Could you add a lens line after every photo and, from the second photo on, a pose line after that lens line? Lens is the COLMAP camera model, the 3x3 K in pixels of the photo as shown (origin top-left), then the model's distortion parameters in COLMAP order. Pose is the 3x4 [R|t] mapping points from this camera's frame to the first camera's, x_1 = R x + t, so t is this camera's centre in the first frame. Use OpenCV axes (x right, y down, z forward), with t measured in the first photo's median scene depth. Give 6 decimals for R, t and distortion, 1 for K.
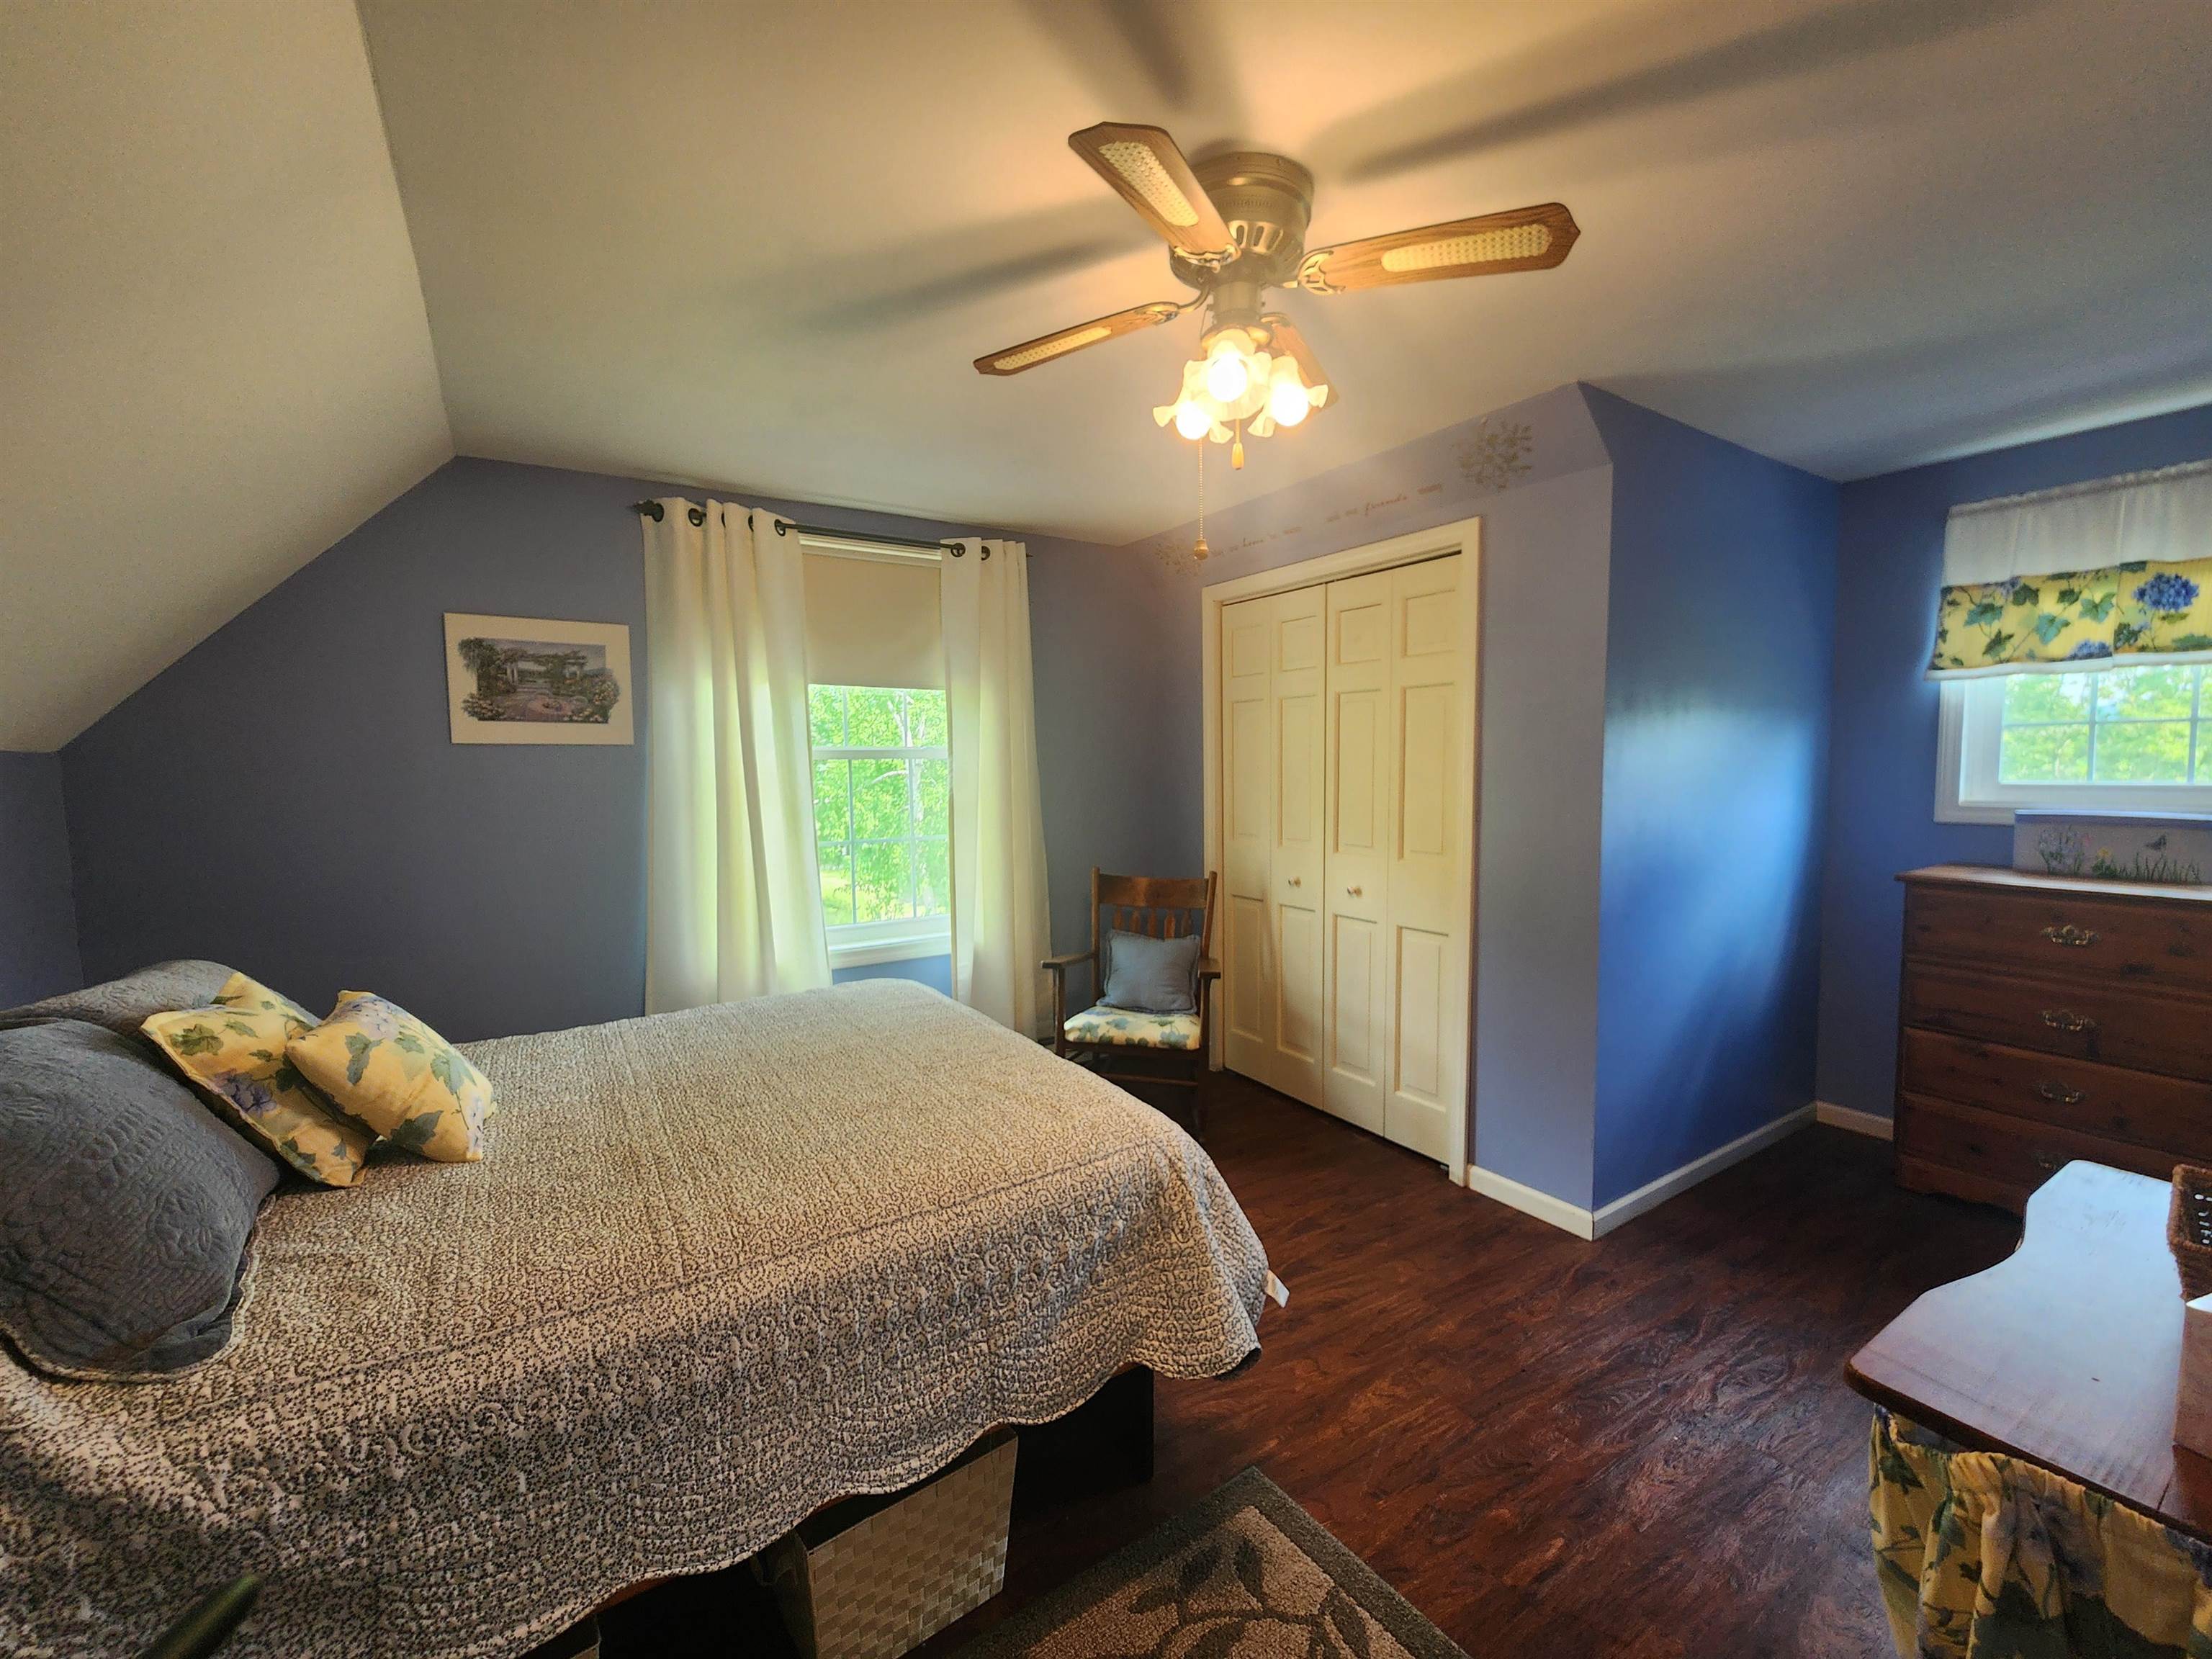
lens RADIAL K [[912.5, 0, 1111.5], [0, 912.5, 826.7], [0, 0, 1]] dist [0.002007, -0.001717]
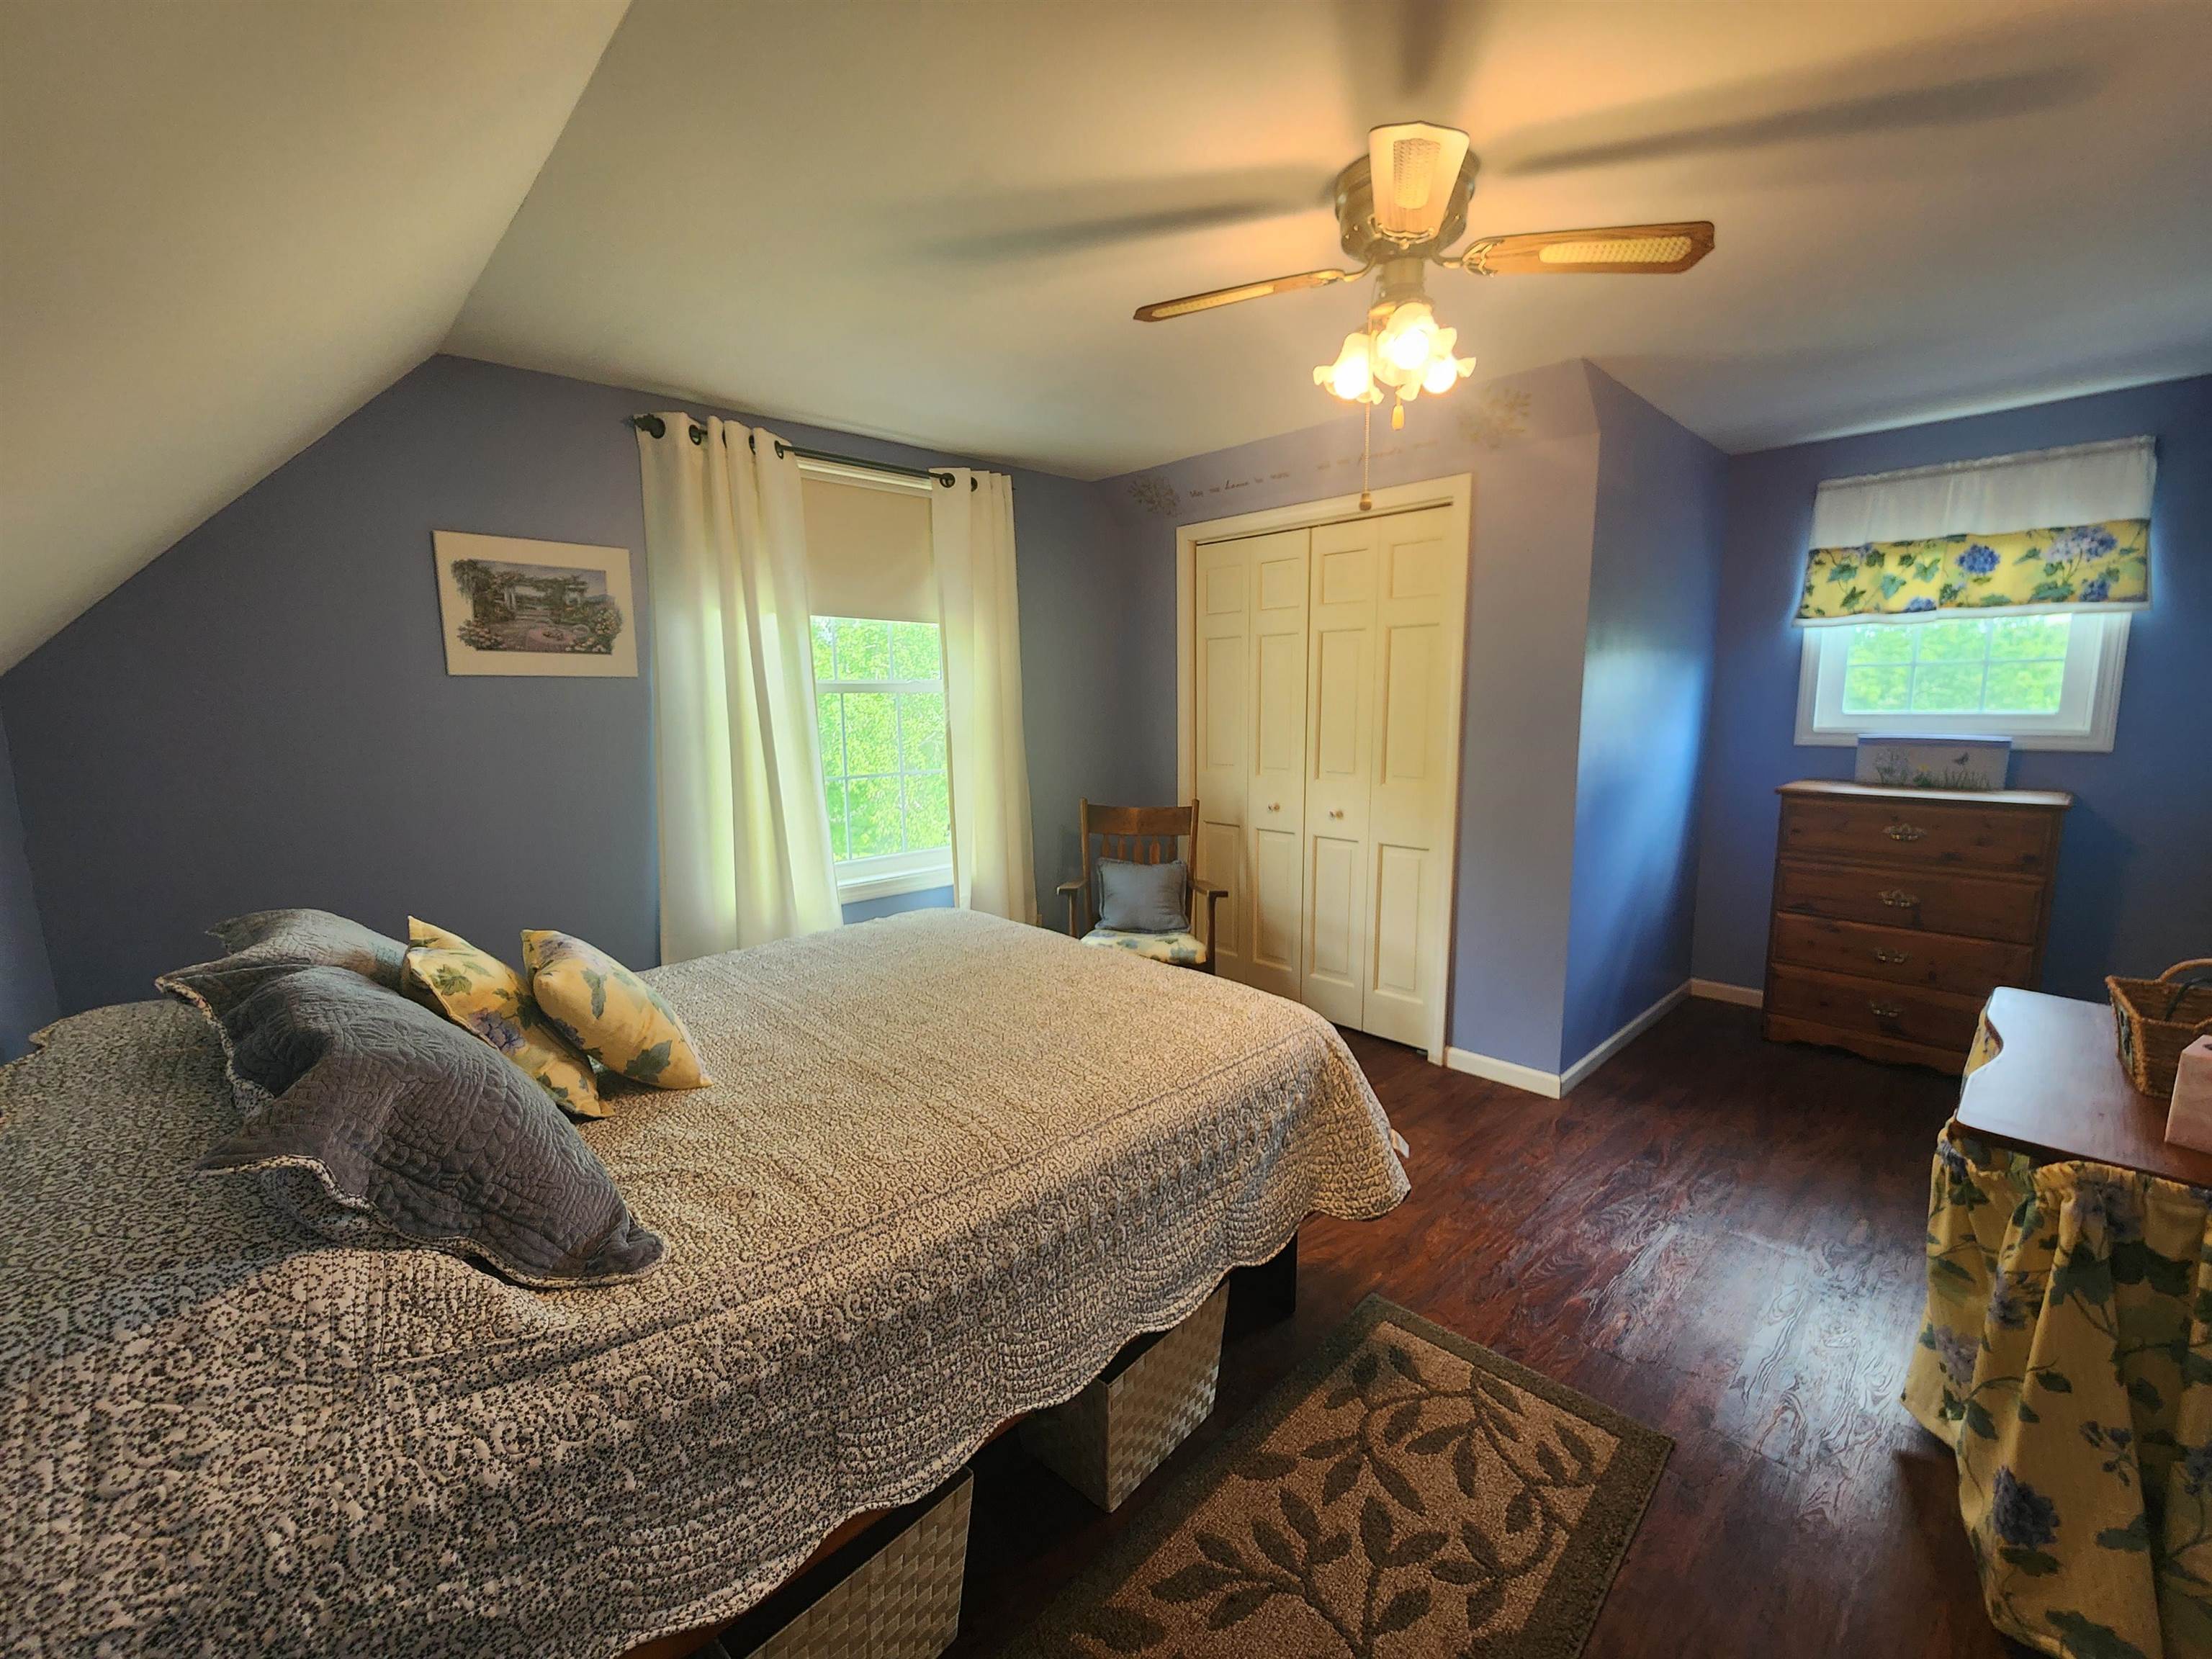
lens RADIAL K [[912.5, 0, 1115.1], [0, 912.5, 826.7], [0, 0, 1]] dist [0.002007, -0.001717]
pose [[0.982675, -0.026337, 0.183458, -0.280521], [0.013600, 0.997430, 0.070346, 0.006684], [-0.184839, -0.066633, 0.980507, -0.044570]]
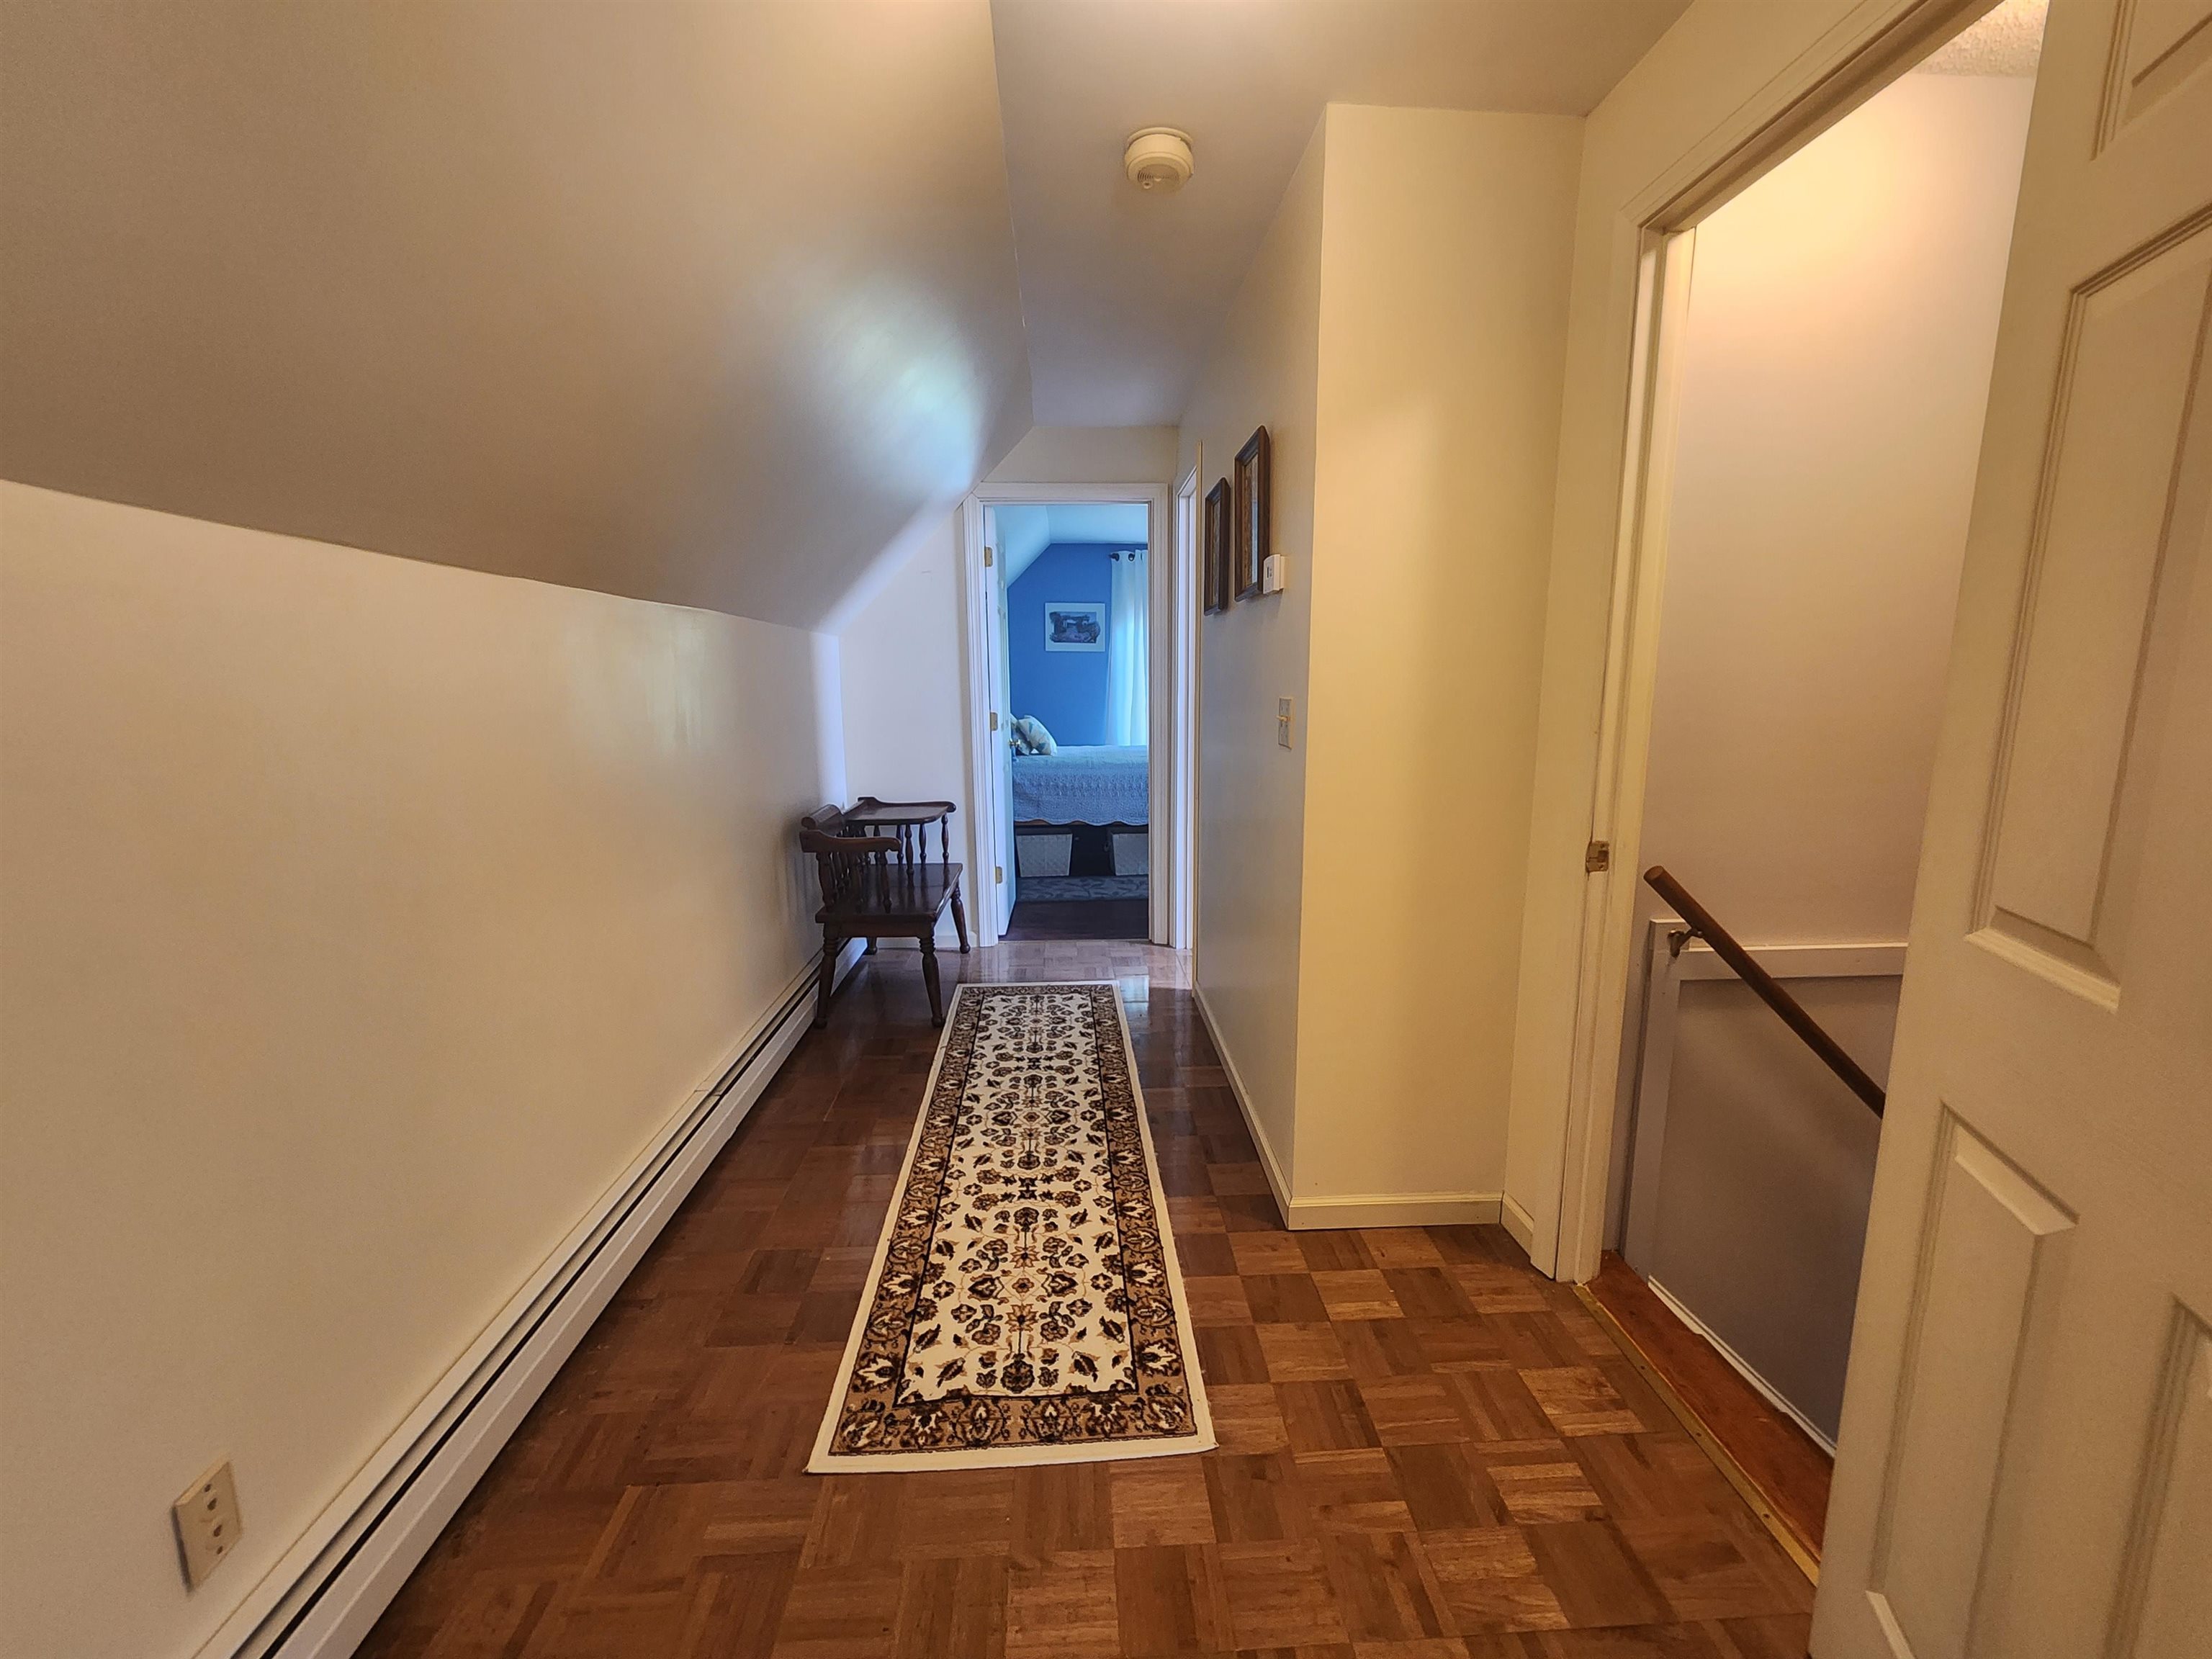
lens RADIAL K [[912.5, 0, 1114.5], [0, 912.5, 827.4], [0, 0, 1]] dist [0.002007, -0.001717]
pose [[0.867351, 0.092566, -0.489014, 0.997950], [-0.047486, 0.993461, 0.103828, 0.165641], [0.495427, -0.066834, 0.866075, -1.540396]]
